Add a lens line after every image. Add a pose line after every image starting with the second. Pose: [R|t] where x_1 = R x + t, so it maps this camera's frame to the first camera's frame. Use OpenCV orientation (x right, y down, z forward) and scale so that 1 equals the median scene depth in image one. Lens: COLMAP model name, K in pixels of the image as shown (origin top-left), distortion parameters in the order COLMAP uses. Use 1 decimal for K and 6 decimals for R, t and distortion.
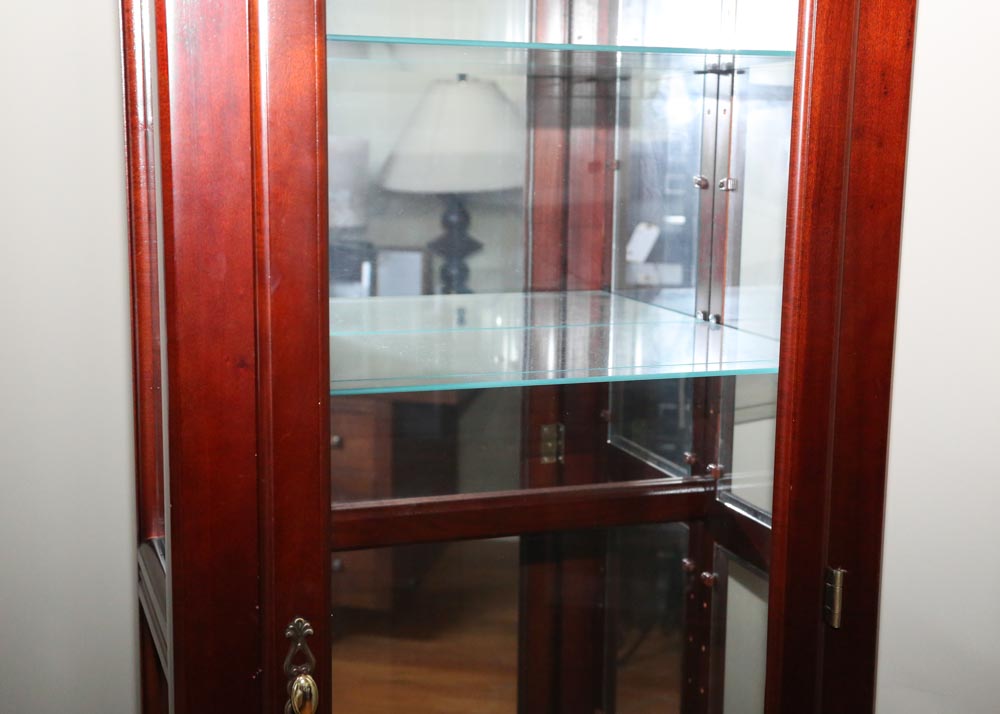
lens RADIAL K [[1390.9, 0, 500.4], [0, 1390.9, 370.5], [0, 0, 1]] dist [0.102640, 0.013384]
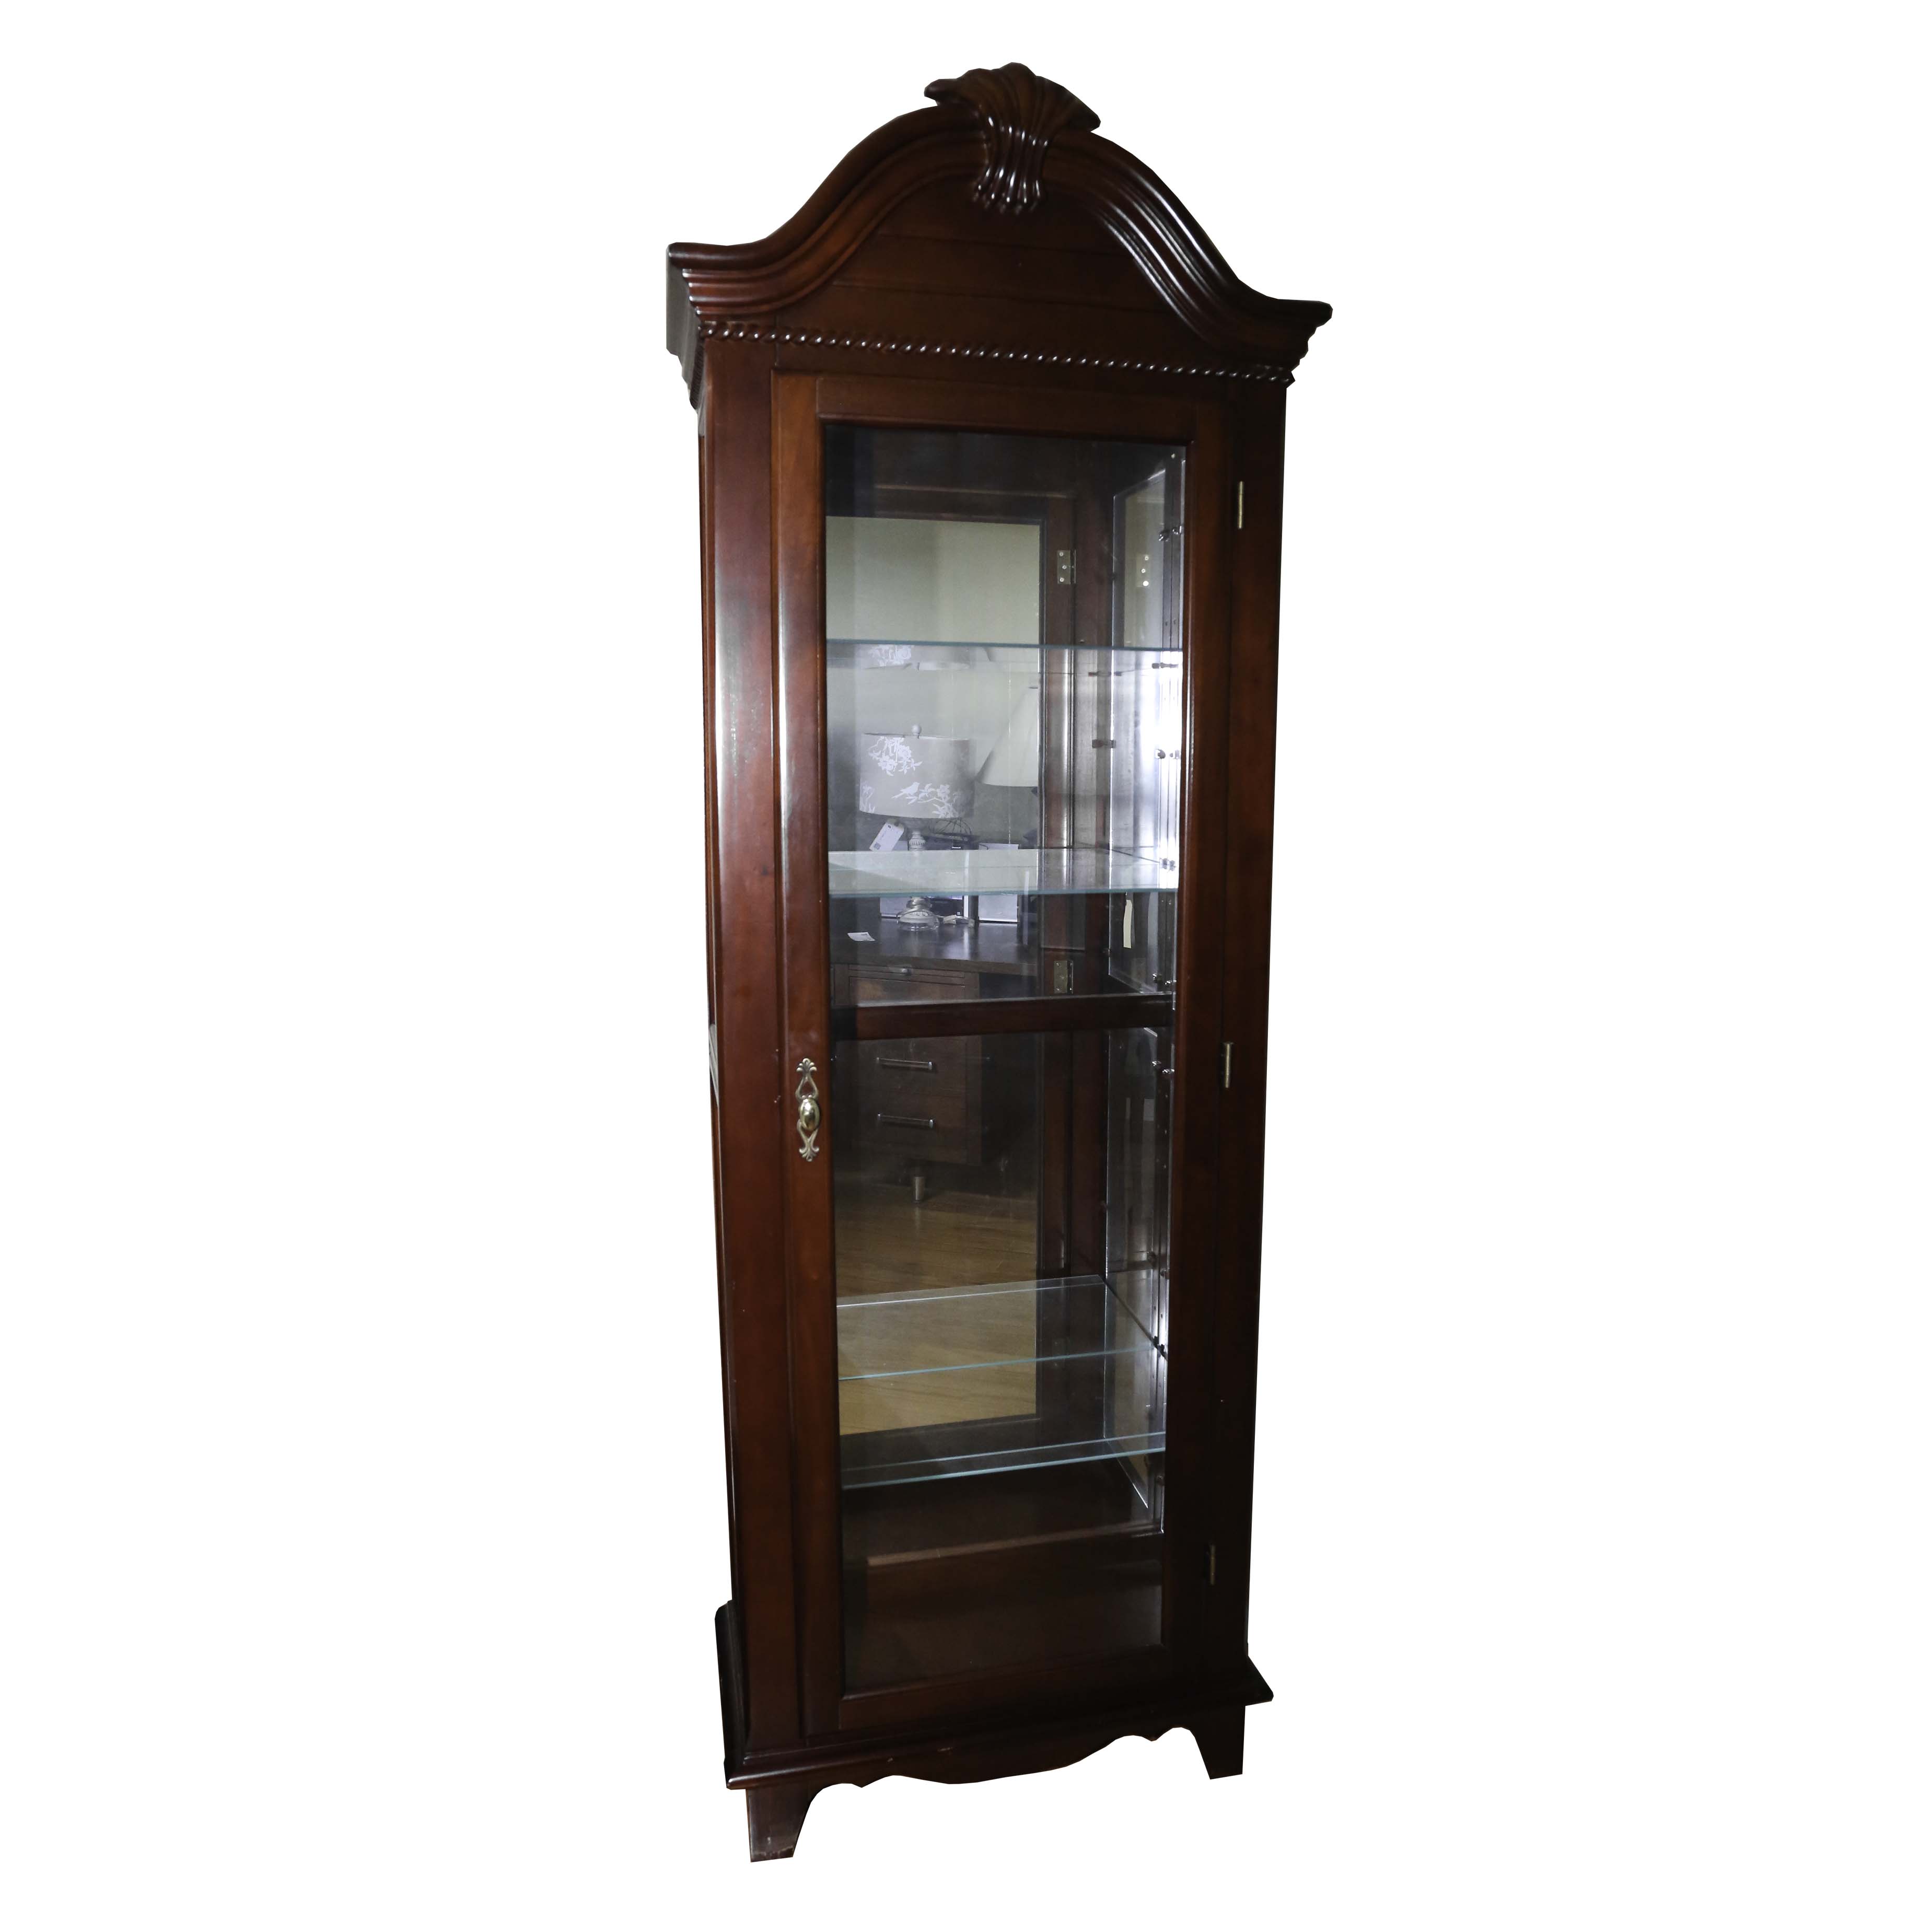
lens RADIAL K [[1434.9, 0, 1054.8], [0, 1434.9, 944.6], [0, 0, 1]] dist [-0.081465, 0.004351]
pose [[0.997181, 0.003881, -0.074930, 0.175174], [-0.006239, 0.999492, -0.031265, 0.091344], [0.074771, 0.031645, 0.996699, -0.332373]]
